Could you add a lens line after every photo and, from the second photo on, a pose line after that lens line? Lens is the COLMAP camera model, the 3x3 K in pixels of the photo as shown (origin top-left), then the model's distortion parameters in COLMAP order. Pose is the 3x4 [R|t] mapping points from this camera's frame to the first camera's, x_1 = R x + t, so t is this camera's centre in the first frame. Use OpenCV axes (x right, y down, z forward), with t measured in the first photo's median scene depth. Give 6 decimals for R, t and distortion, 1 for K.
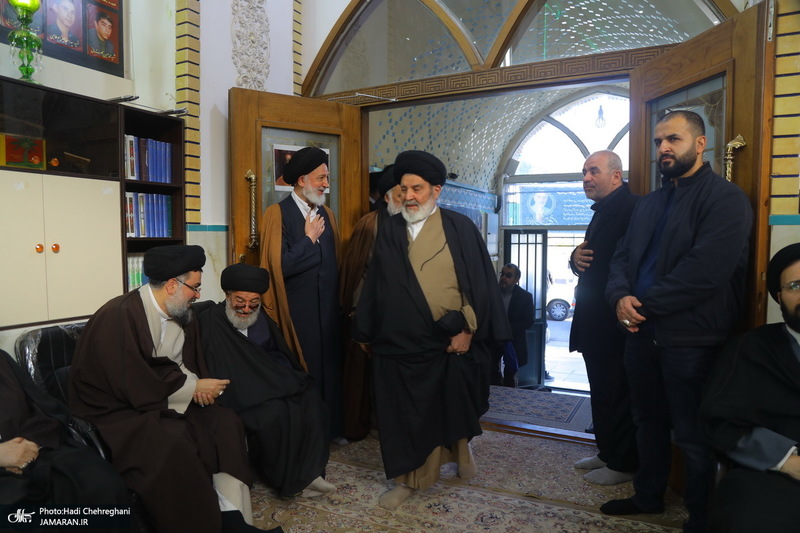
lens RADIAL K [[546.9, 0, 397.5], [0, 546.9, 279.6], [0, 0, 1]] dist [-0.122914, 0.071010]
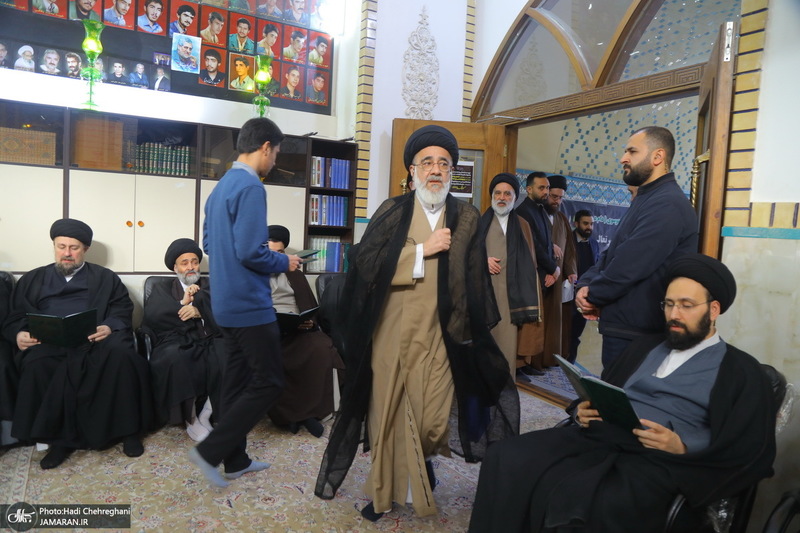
lens RADIAL K [[546.9, 0, 397.5], [0, 546.9, 279.6], [0, 0, 1]] dist [-0.122914, 0.071010]
pose [[0.838823, 0.087608, -0.537309, 0.276150], [-0.089174, 0.995747, 0.023141, 0.009035], [0.537051, 0.028503, 0.843068, -0.083278]]
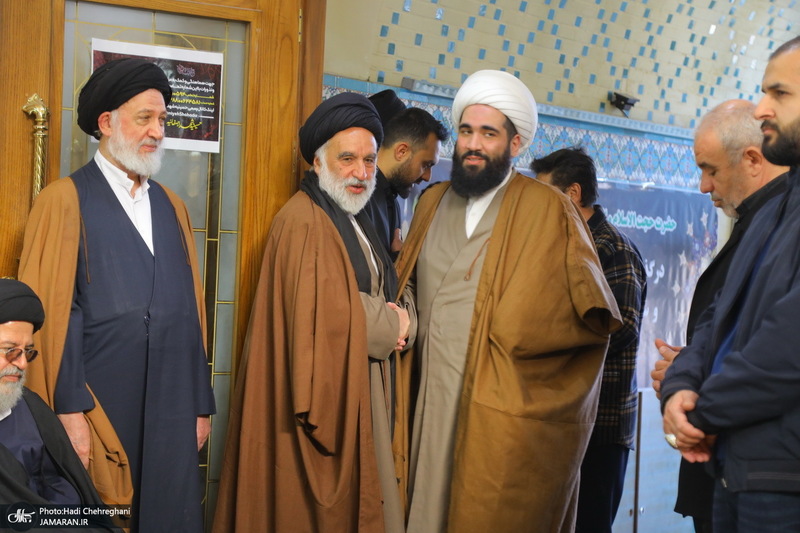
lens RADIAL K [[1843.9, 0, 400.0], [0, 1843.9, 266.5], [0, 0, 1]] dist [0.462426, 0.115284]
pose [[0.990777, 0.052987, -0.124715, 0.146783], [-0.061770, 0.995796, -0.067644, 0.019707], [0.120606, 0.074724, 0.989884, -0.328106]]
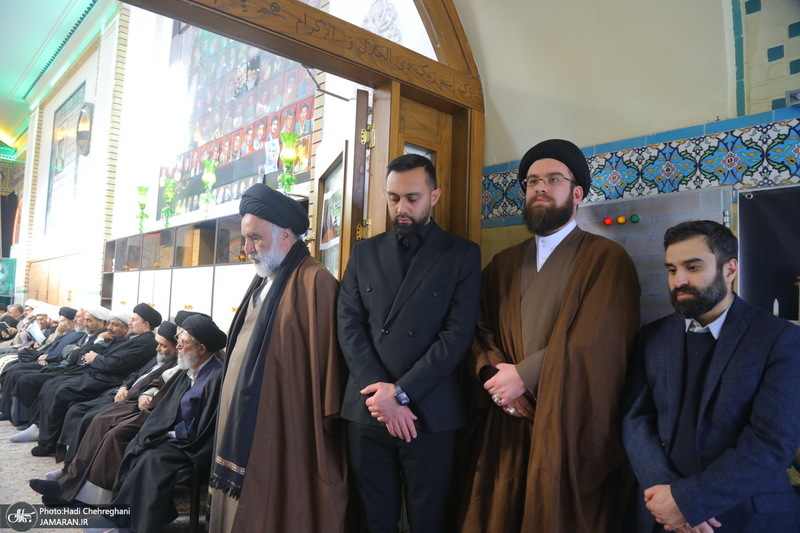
lens RADIAL K [[546.9, 0, 397.5], [0, 546.9, 279.6], [0, 0, 1]] dist [-0.122914, 0.071010]
pose [[-0.347473, -0.041144, -0.936787, 0.331022], [-0.088367, 0.996028, -0.010968, -0.074780], [0.933517, 0.078970, -0.349729, 0.870937]]
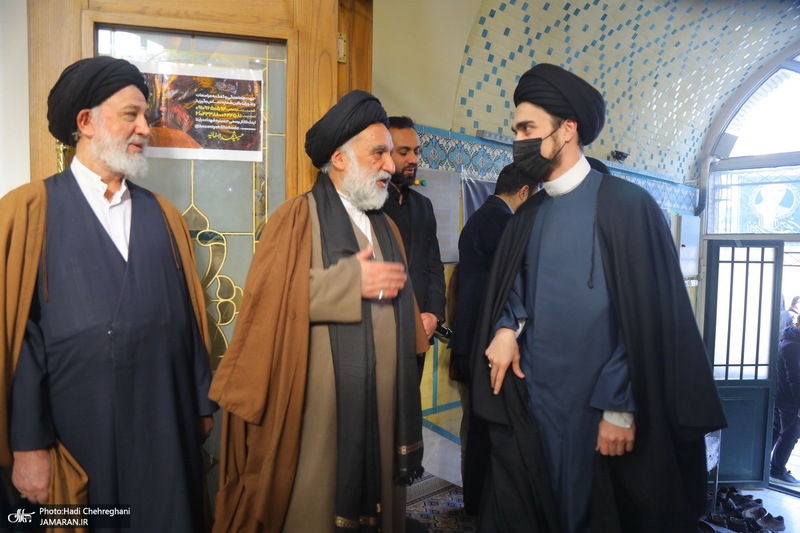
lens RADIAL K [[546.9, 0, 397.5], [0, 546.9, 279.6], [0, 0, 1]] dist [-0.122914, 0.071010]
pose [[0.933973, 0.033106, -0.355808, 0.108788], [-0.038365, 0.999234, -0.007733, -0.036337], [0.355279, 0.020874, 0.934527, 0.400459]]
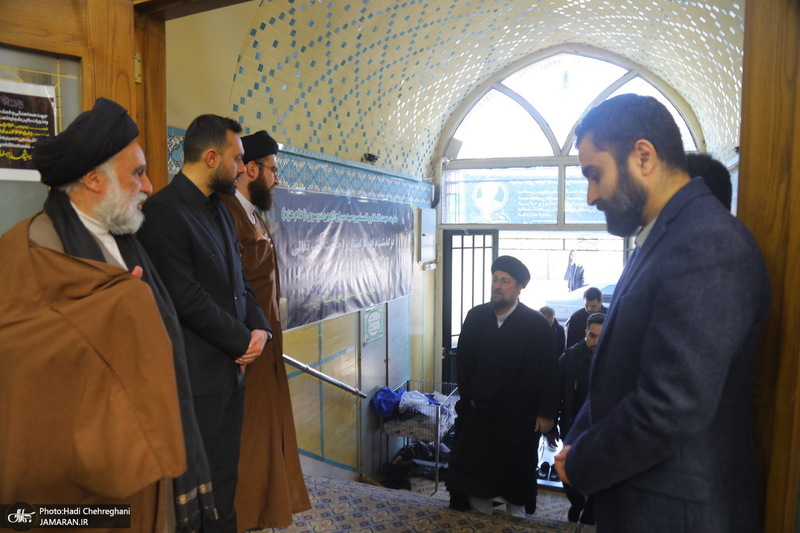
lens RADIAL K [[546.9, 0, 397.5], [0, 546.9, 279.6], [0, 0, 1]] dist [-0.122914, 0.071010]
pose [[0.995349, -0.009174, 0.095893, 0.083575], [0.007346, 0.999785, 0.019398, -0.053499], [-0.096050, -0.018604, 0.995203, 0.345976]]
